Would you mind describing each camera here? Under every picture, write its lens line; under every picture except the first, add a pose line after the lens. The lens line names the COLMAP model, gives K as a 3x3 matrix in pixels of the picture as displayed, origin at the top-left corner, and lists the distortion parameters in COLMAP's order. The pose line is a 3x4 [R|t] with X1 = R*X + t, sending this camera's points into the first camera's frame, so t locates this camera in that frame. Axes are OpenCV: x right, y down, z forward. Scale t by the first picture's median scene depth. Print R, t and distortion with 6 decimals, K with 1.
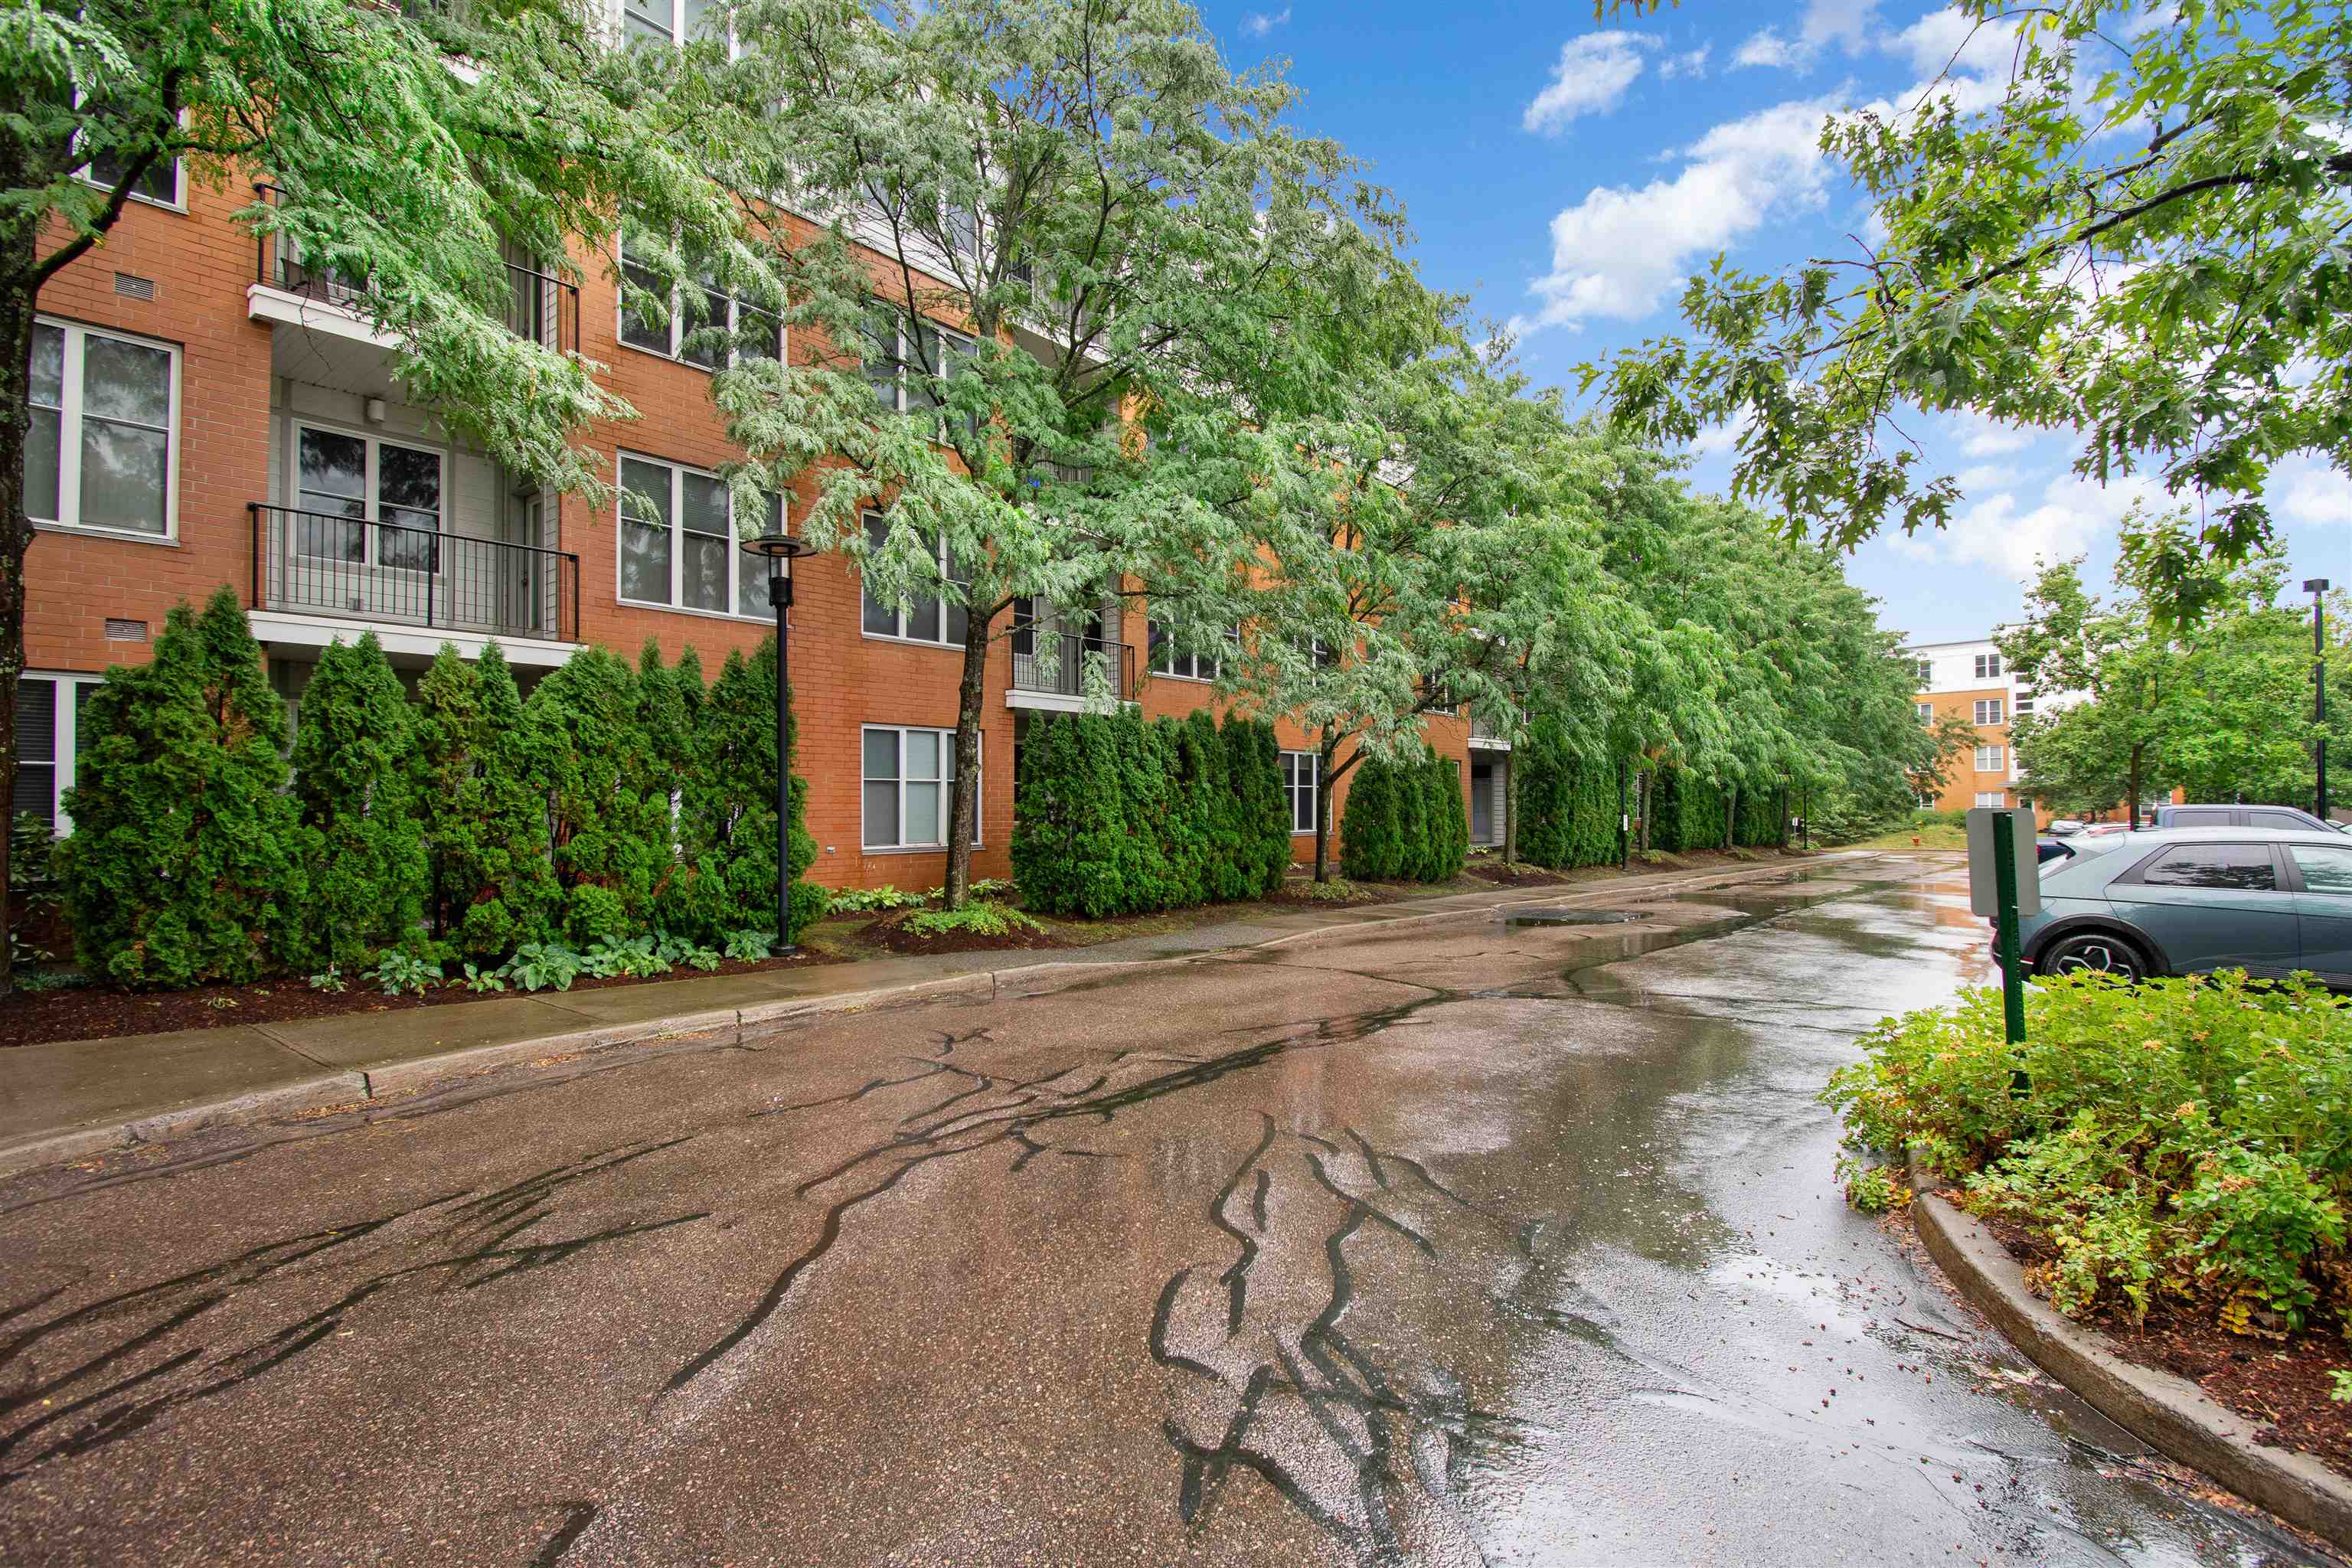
lens RADIAL K [[1130.1, 0, 1178.5], [0, 1130.1, 806.4], [0, 0, 1]] dist [0.030700, -0.038154]
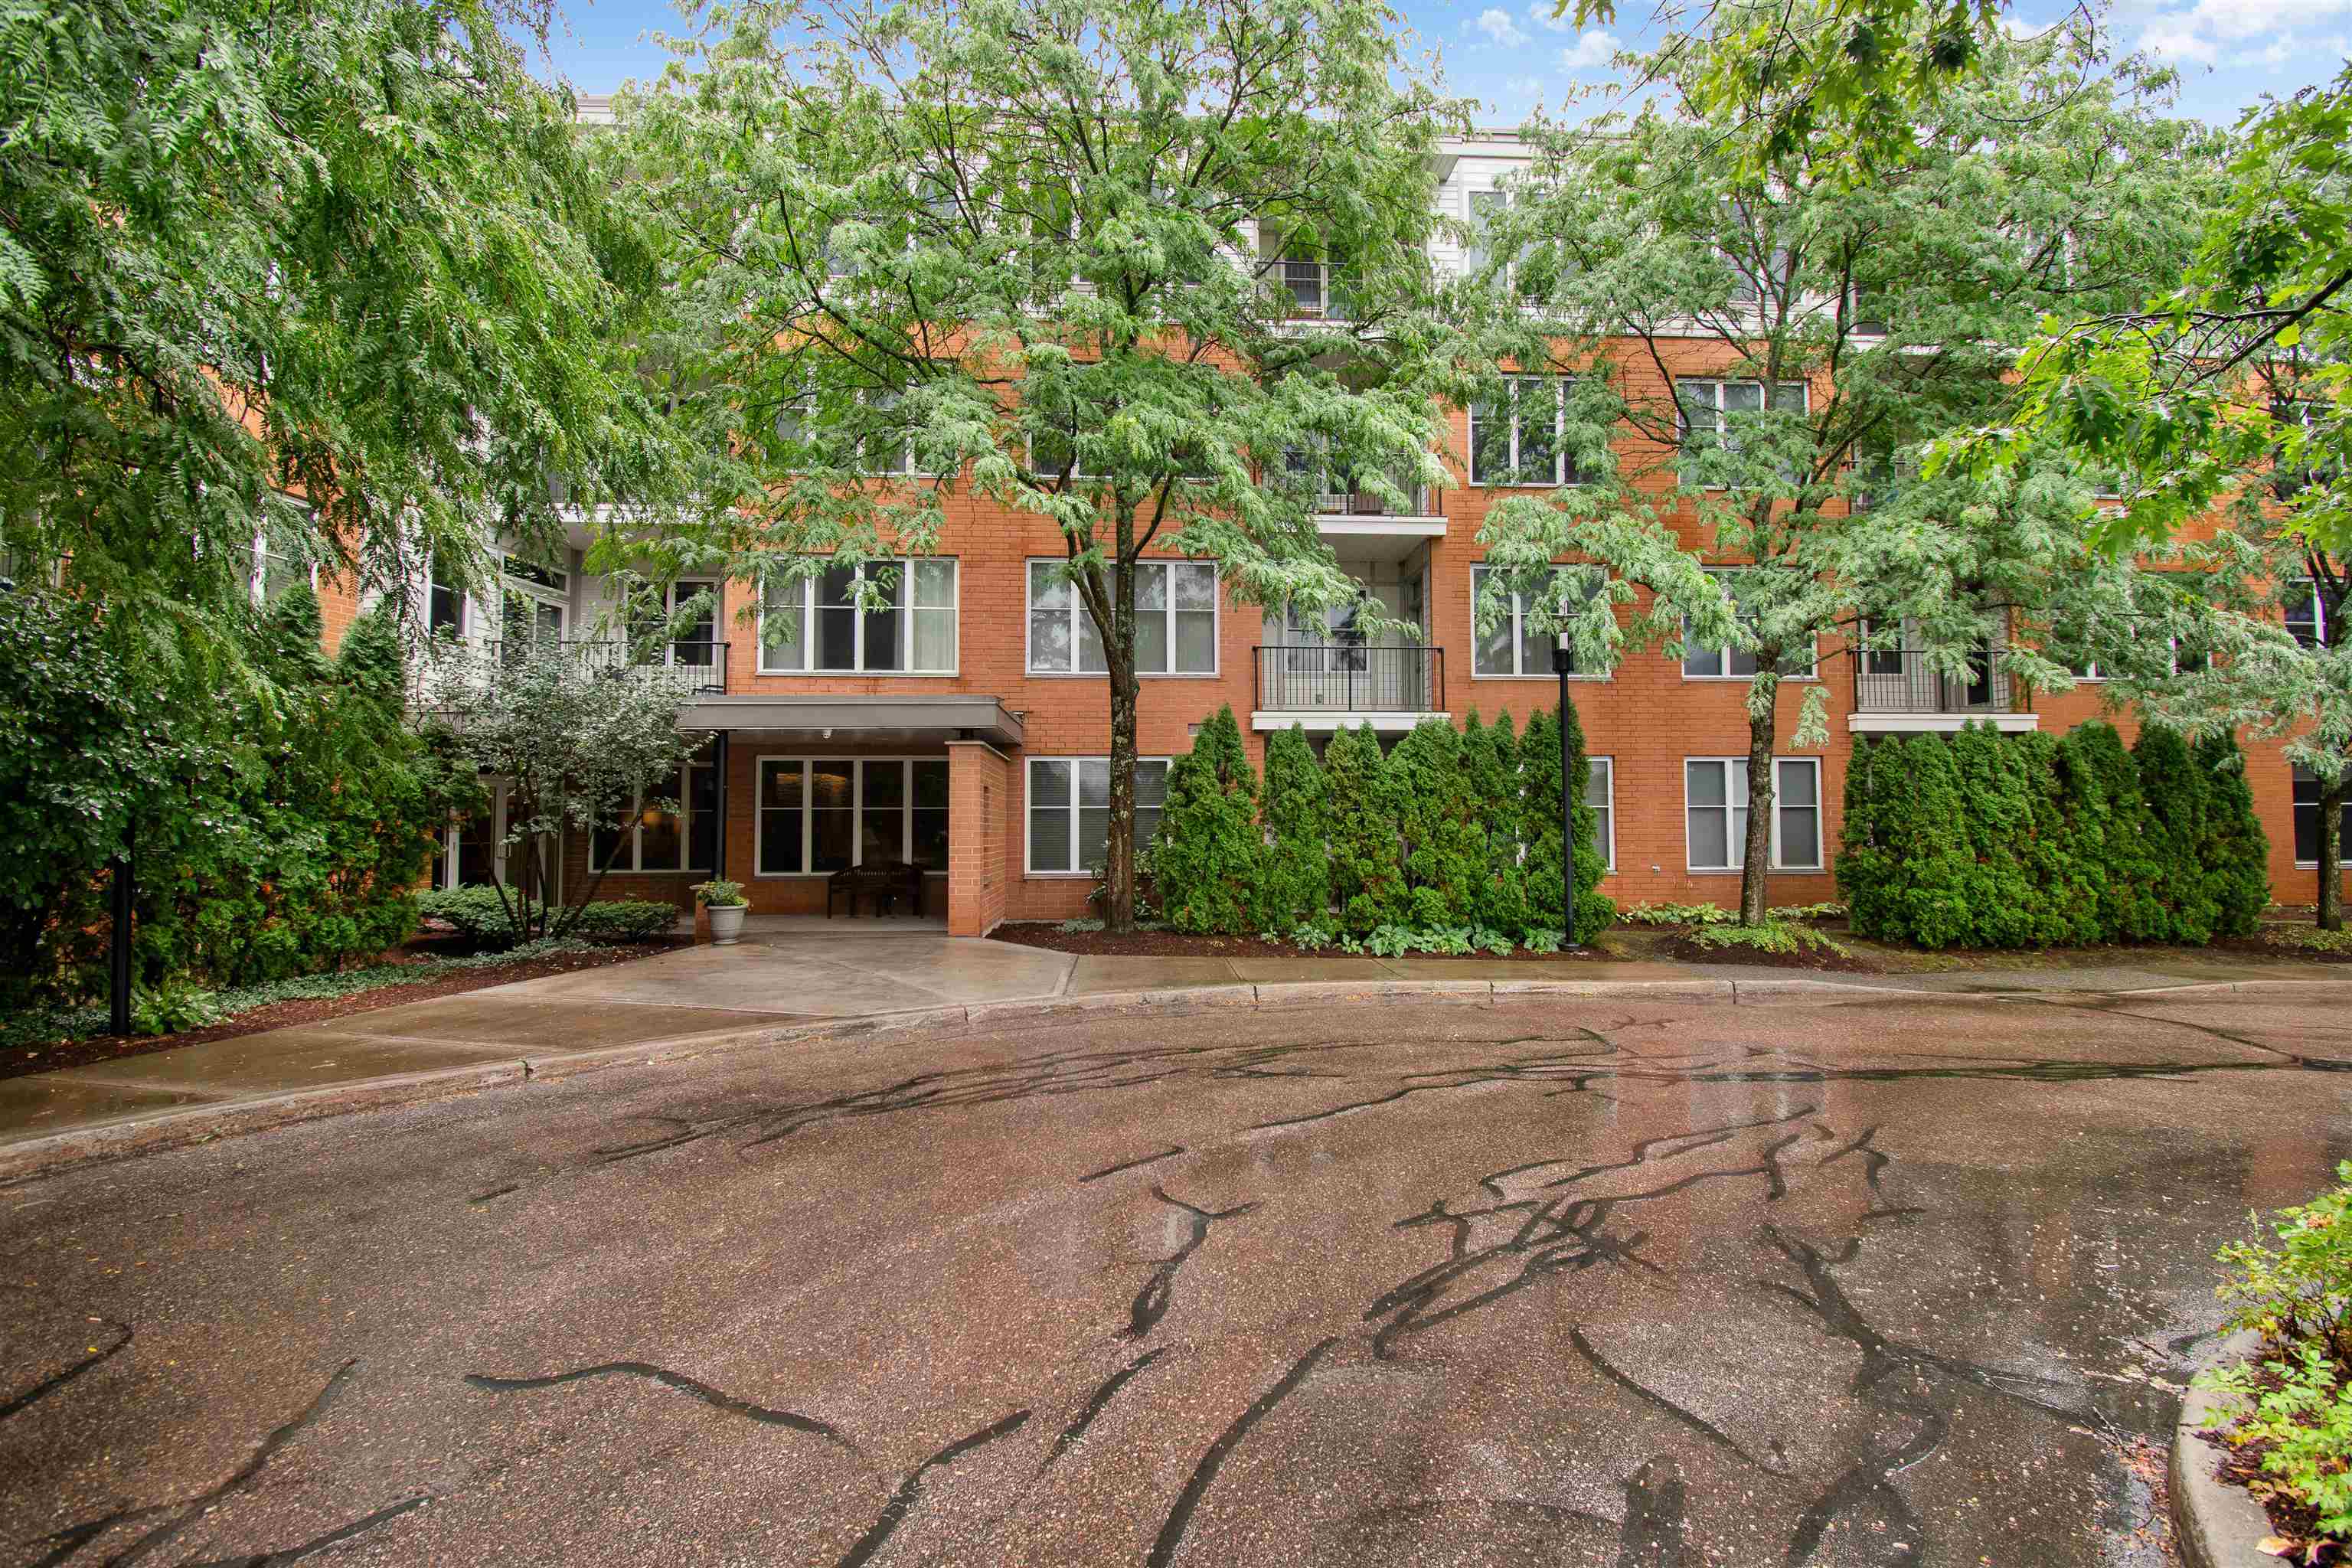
lens RADIAL K [[1051.3, 0, 1192.2], [0, 1051.3, 827.1], [0, 0, 1]] dist [0.003774, 0.000179]
pose [[0.672614, -0.001311, -0.739992, 0.286242], [0.000190, 0.999999, -0.001599, -0.003760], [0.739993, 0.000934, 0.672614, -0.105257]]
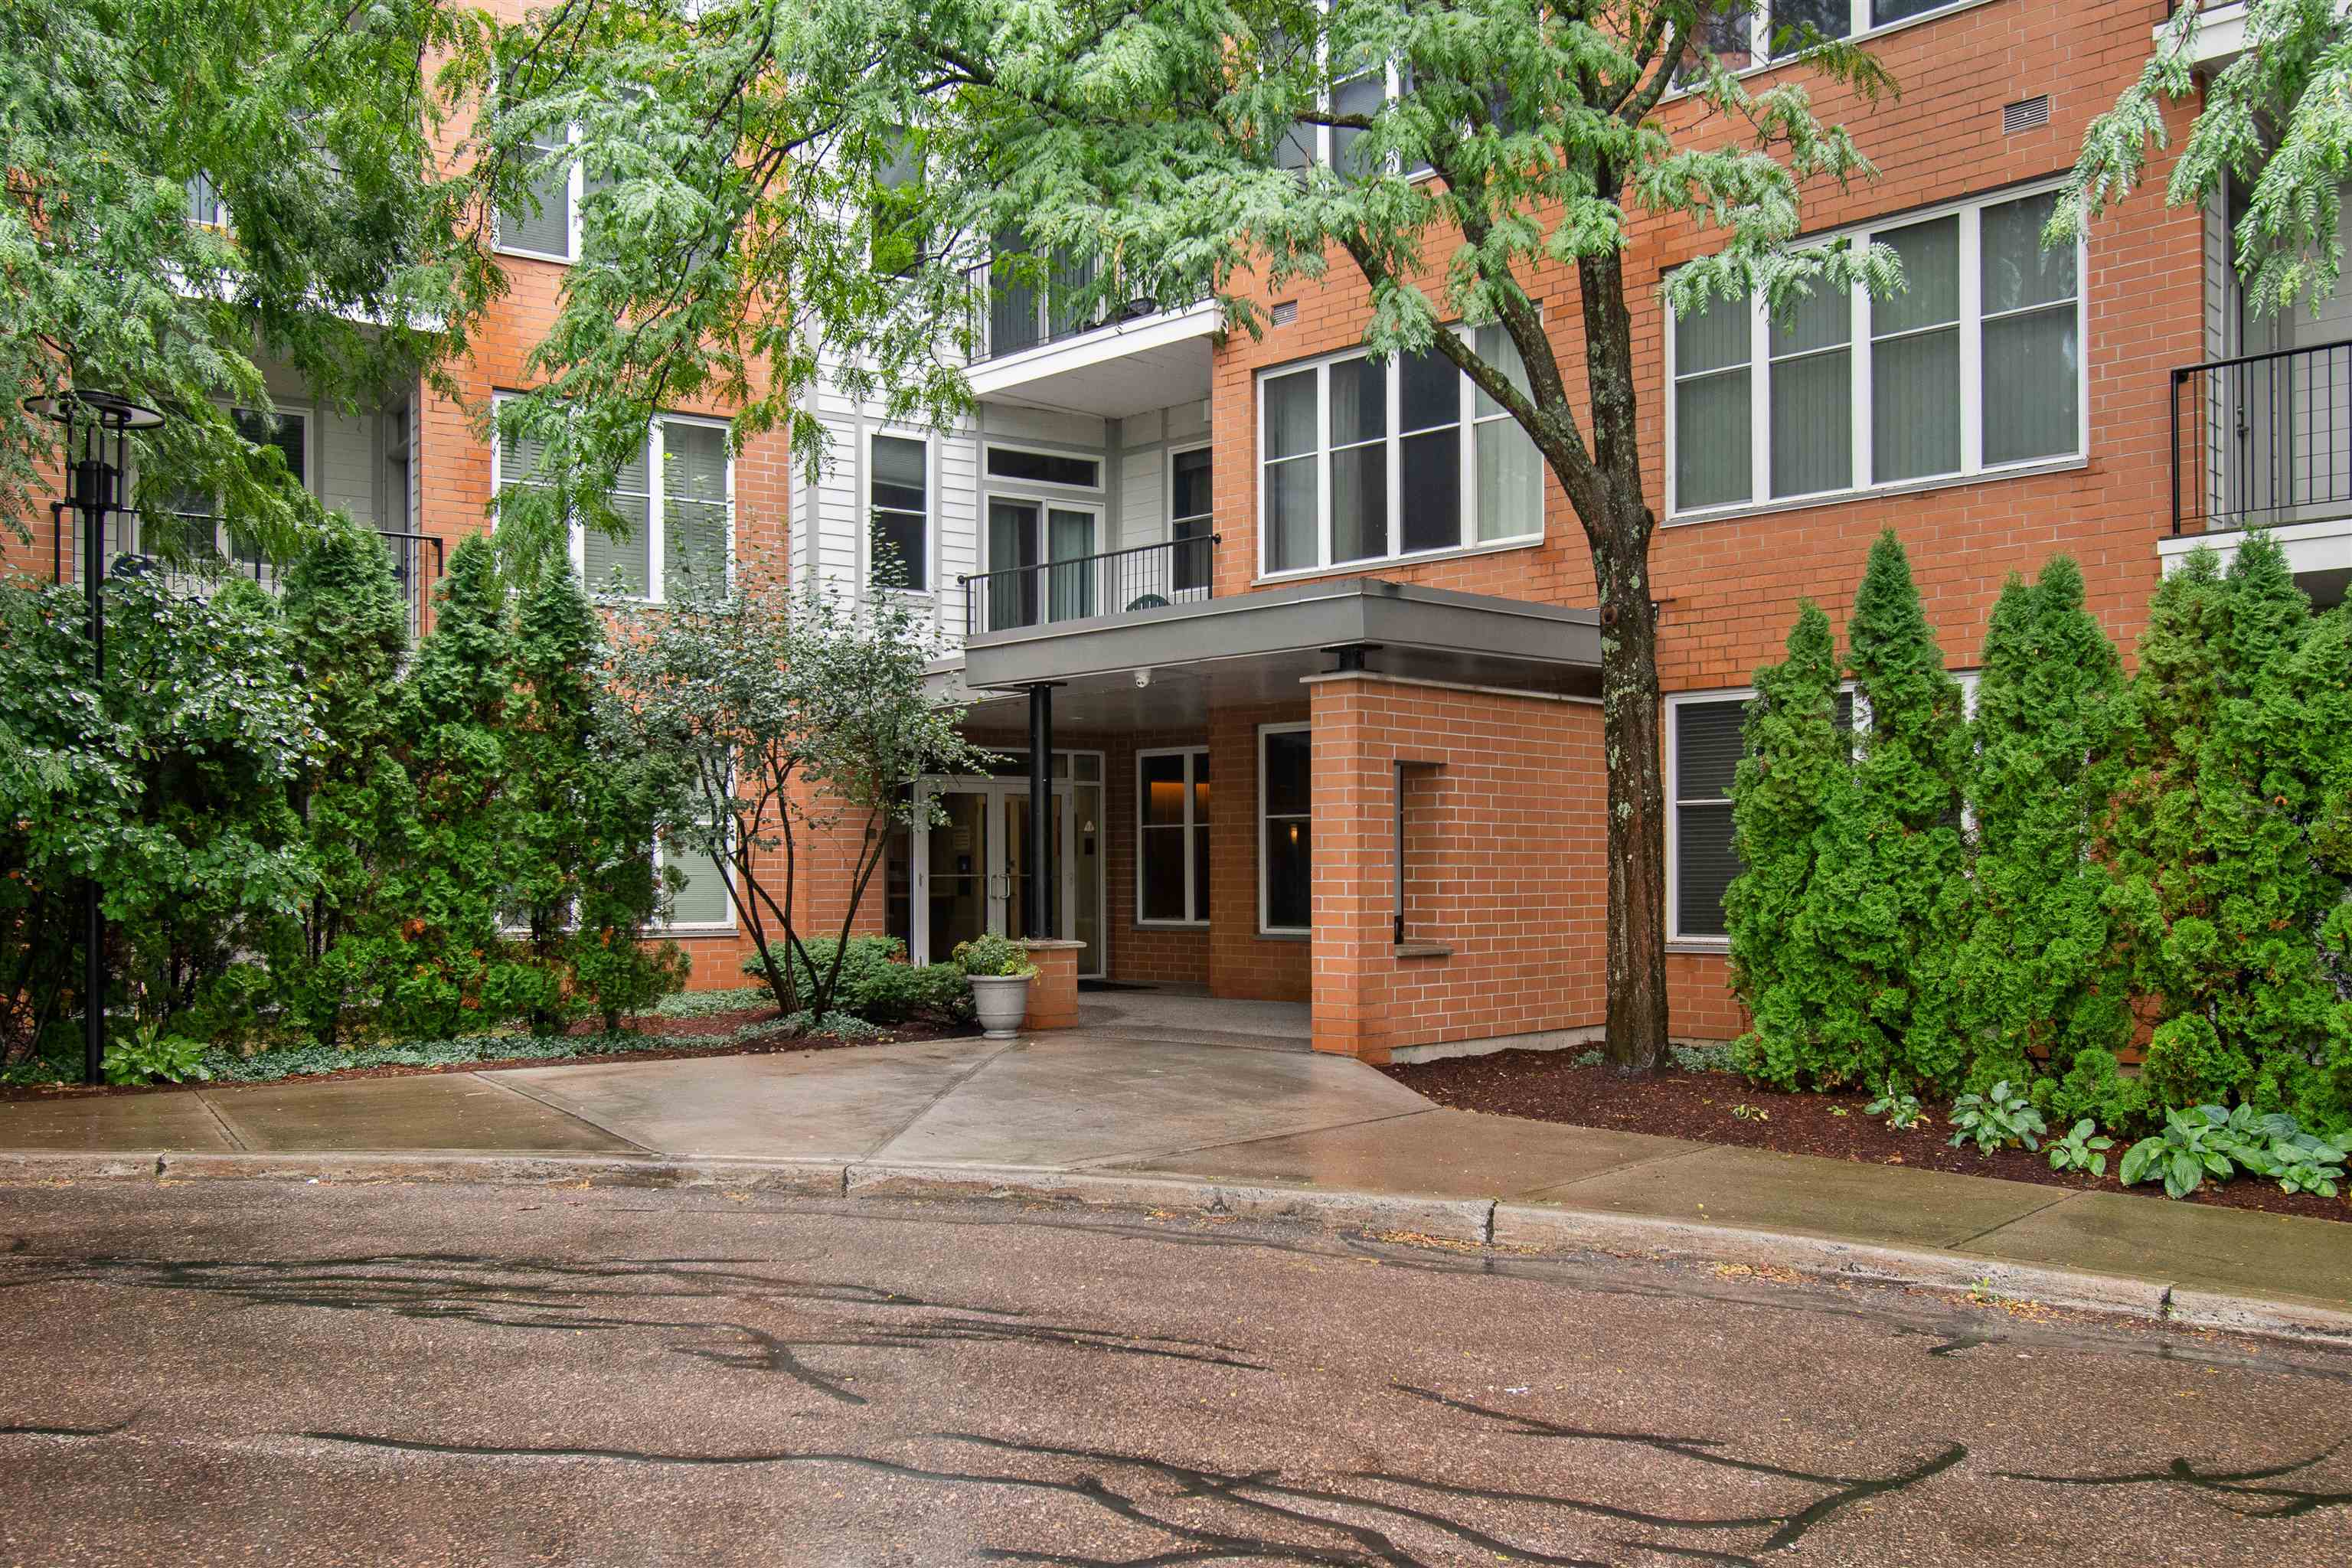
lens RADIAL K [[1945.5, 0, 1174.9], [0, 1945.5, 910.0], [0, 0, 1]] dist [-0.009146, -0.002004]
pose [[-0.086851, 0.022470, -0.995968, 0.382231], [0.003961, 0.999745, 0.022210, 0.010943], [0.996213, -0.002016, -0.086918, 0.639497]]
